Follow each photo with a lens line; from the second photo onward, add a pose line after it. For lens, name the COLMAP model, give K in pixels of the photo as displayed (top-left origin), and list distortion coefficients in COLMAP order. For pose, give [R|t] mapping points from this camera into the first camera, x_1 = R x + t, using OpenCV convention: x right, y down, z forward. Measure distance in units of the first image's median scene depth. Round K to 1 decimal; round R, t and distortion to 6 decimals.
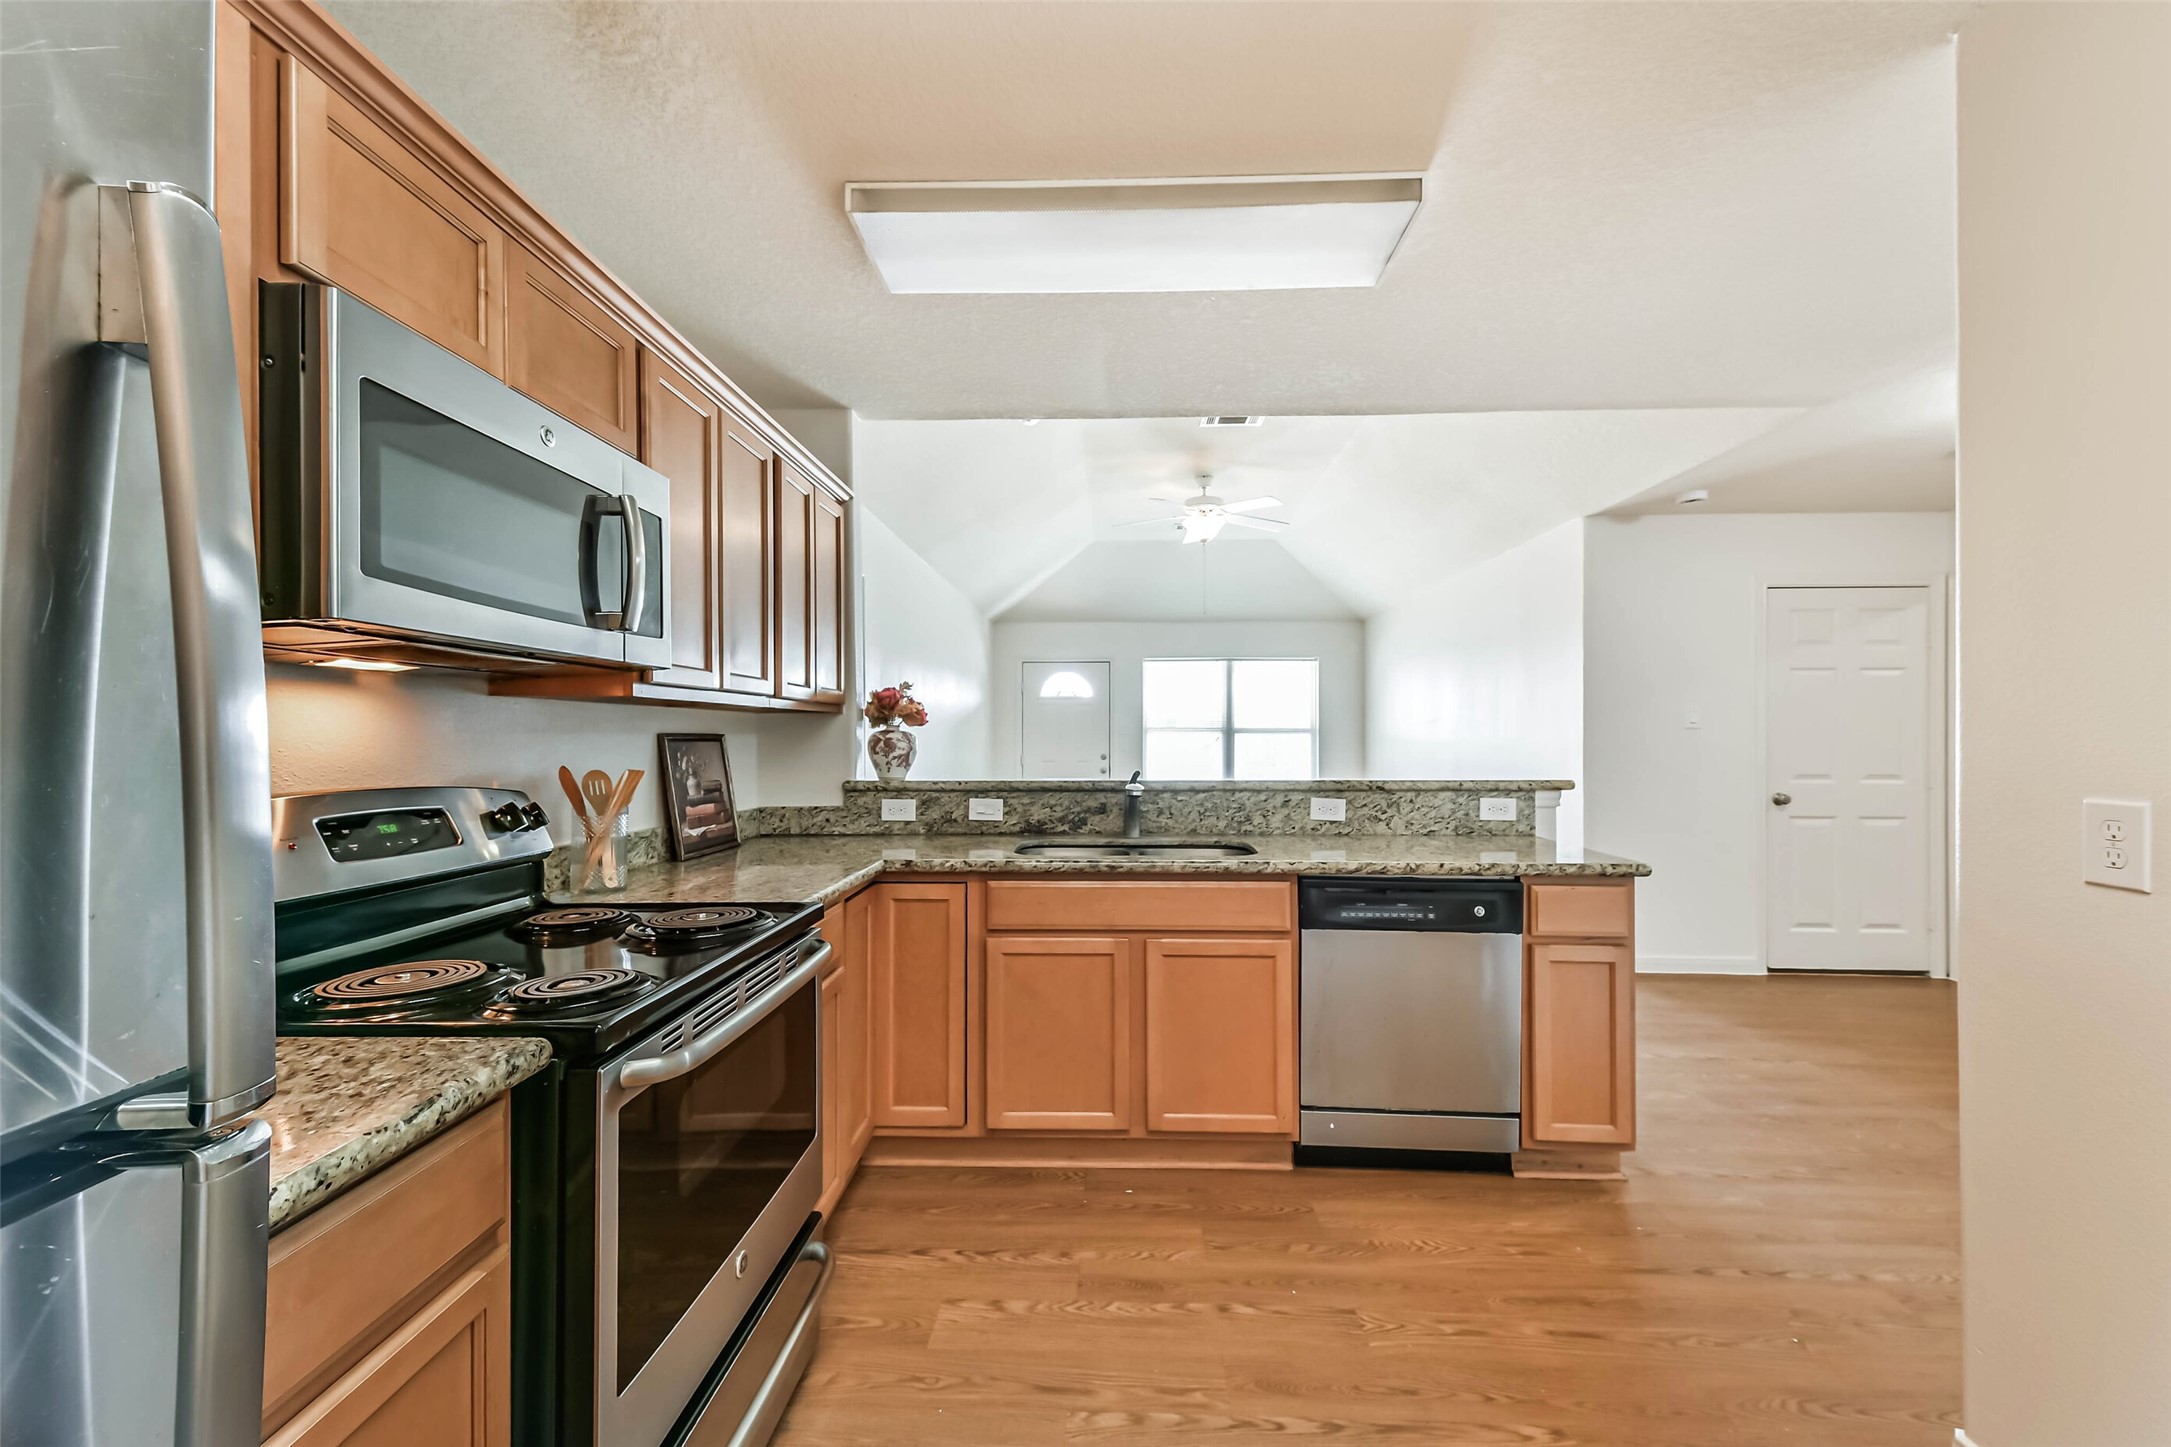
lens RADIAL K [[843.0, 0, 1112.8], [0, 843.0, 732.7], [0, 0, 1]] dist [0.032827, -0.010889]
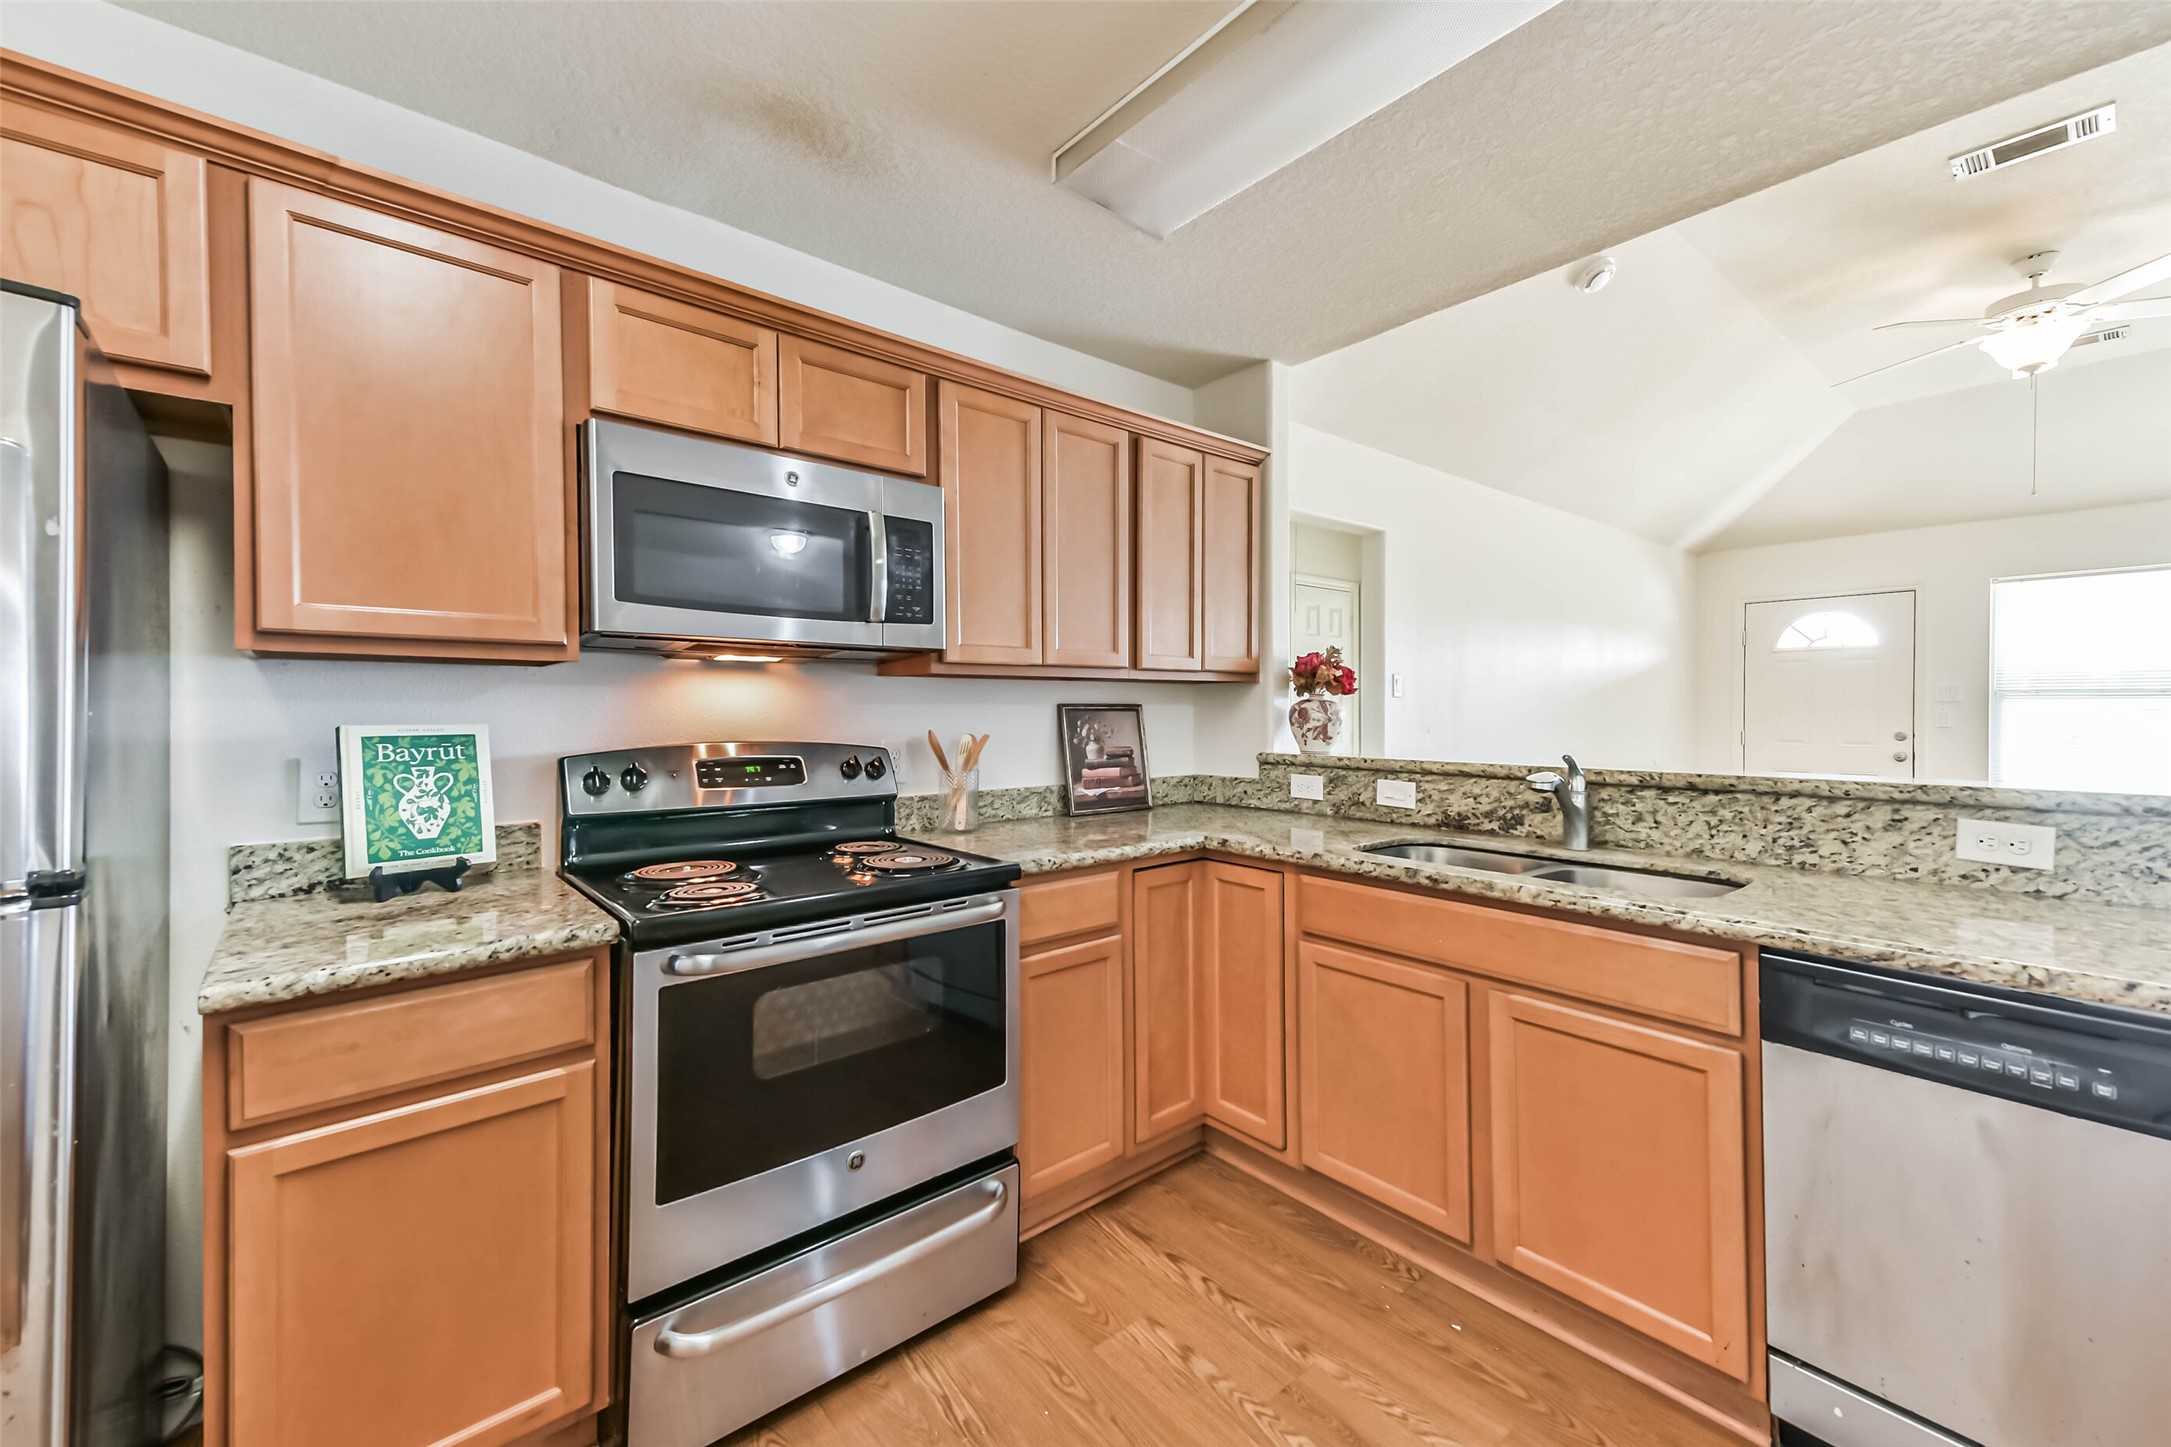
lens RADIAL K [[872.0, 0, 1099.4], [0, 872.0, 714.3], [0, 0, 1]] dist [0.064675, -0.023224]
pose [[0.661920, 0.005801, -0.749552, 0.308021], [0.004186, 0.999926, 0.011436, 0.001218], [0.749563, -0.010707, 0.661847, 0.206003]]
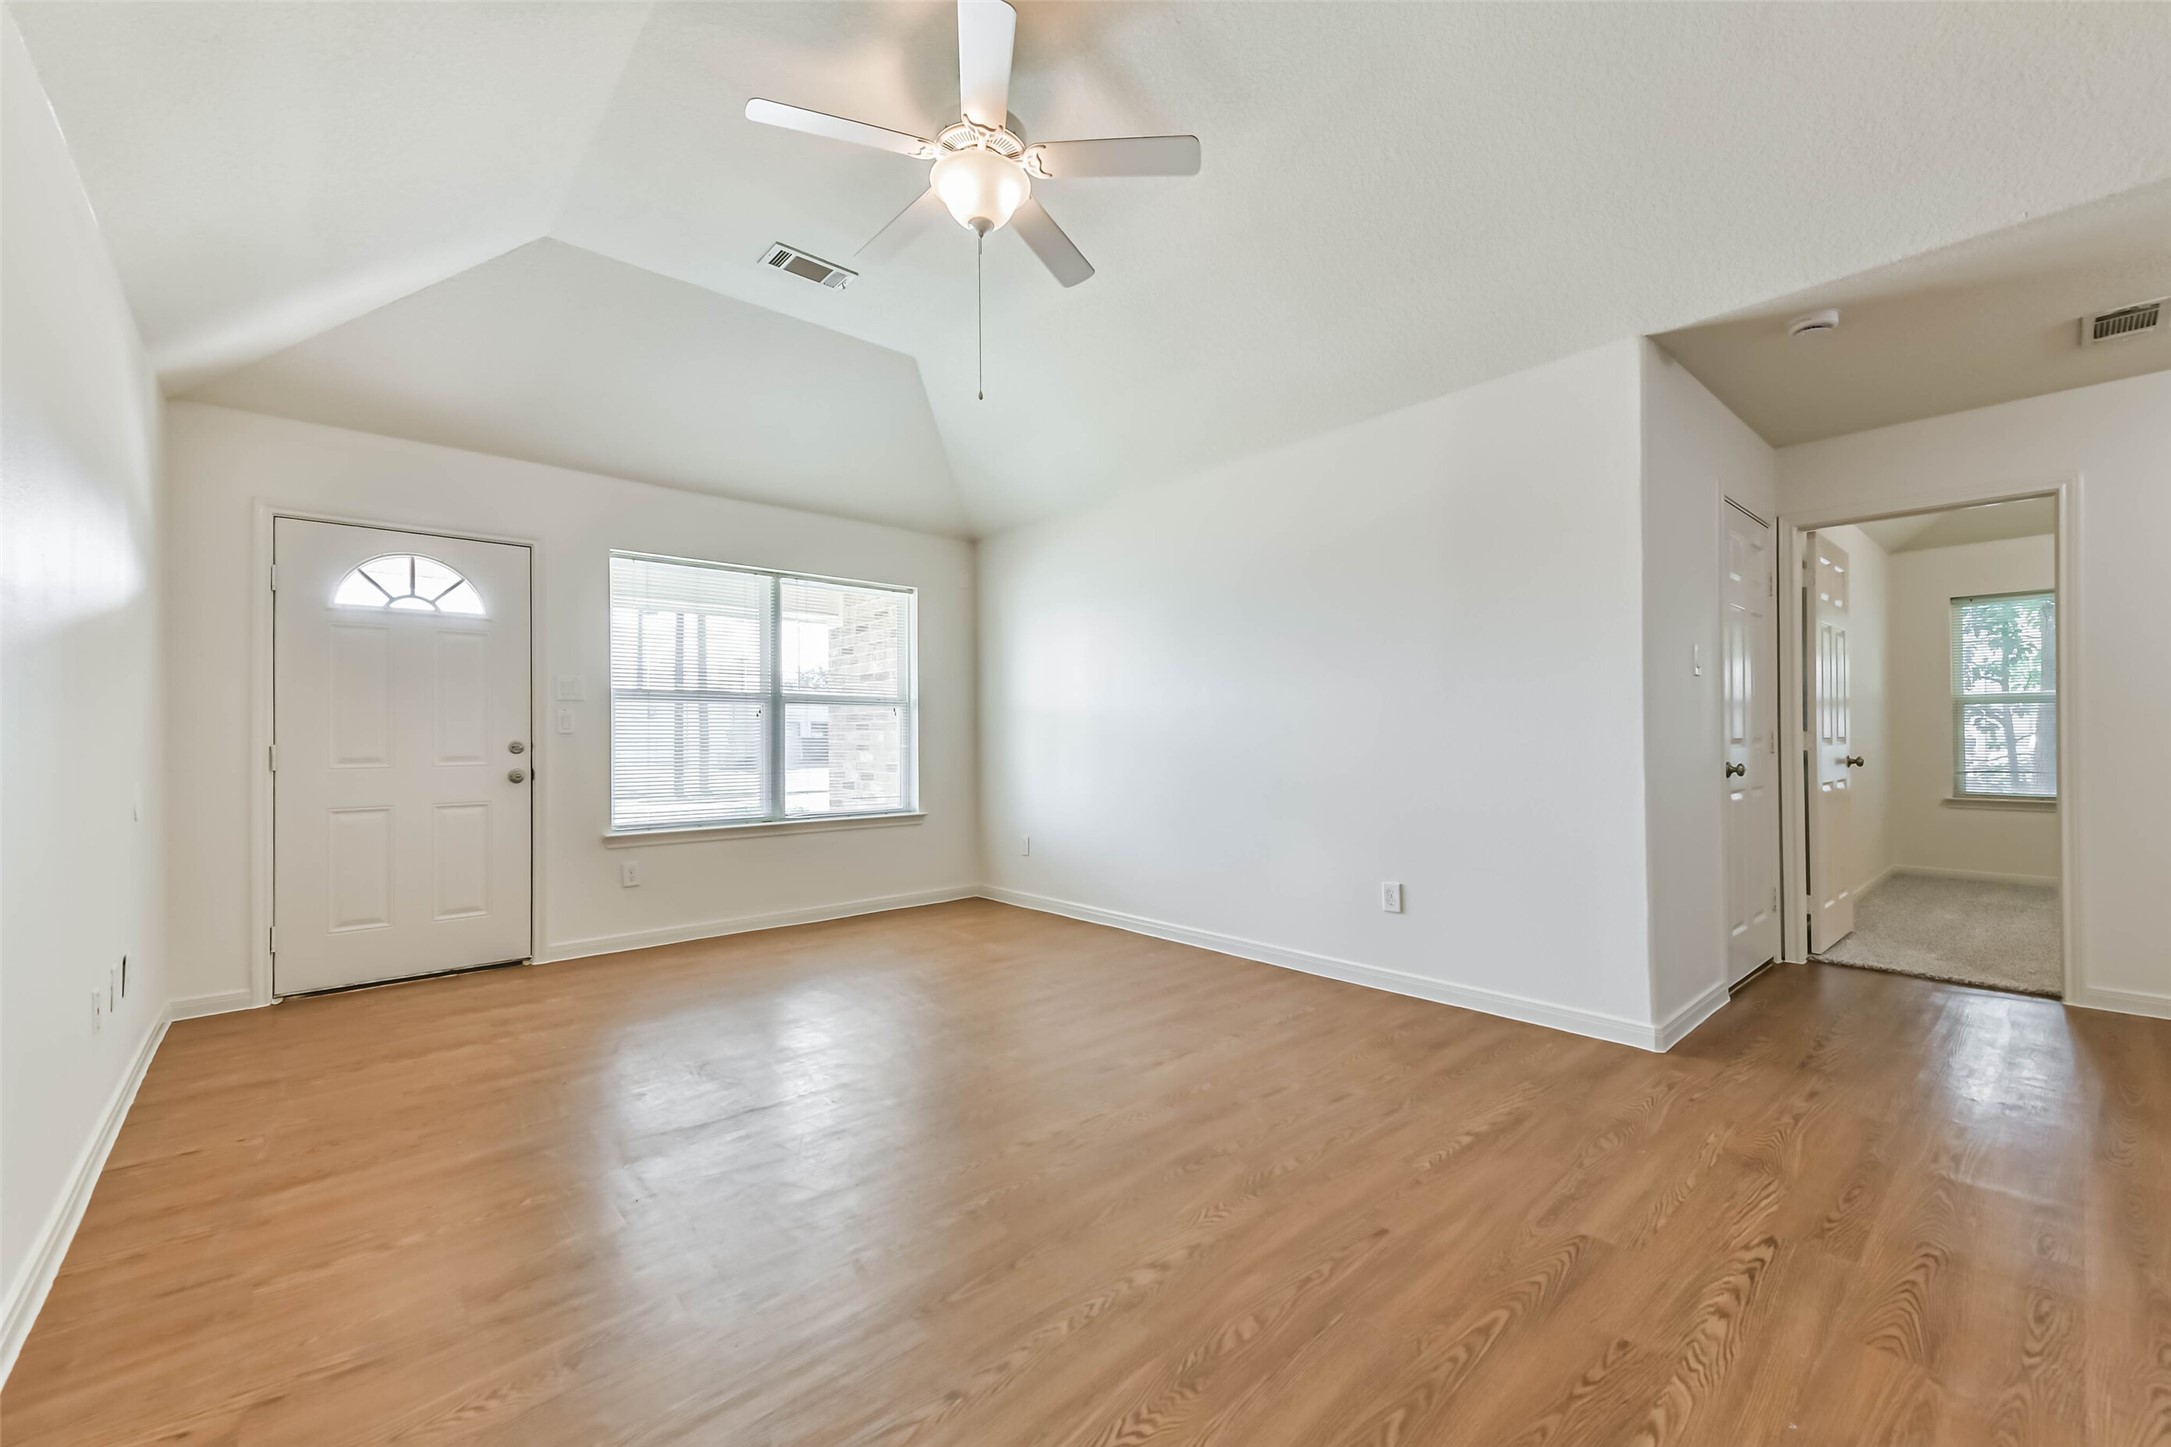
lens RADIAL K [[862.6, 0, 1079.5], [0, 862.6, 730.0], [0, 0, 1]] dist [0.034039, -0.011685]
pose [[0.742242, -0.001172, 0.670131, -0.309313], [0.004673, 0.999983, -0.003427, 0.065015], [-0.670116, 0.005676, 0.742235, 1.287194]]
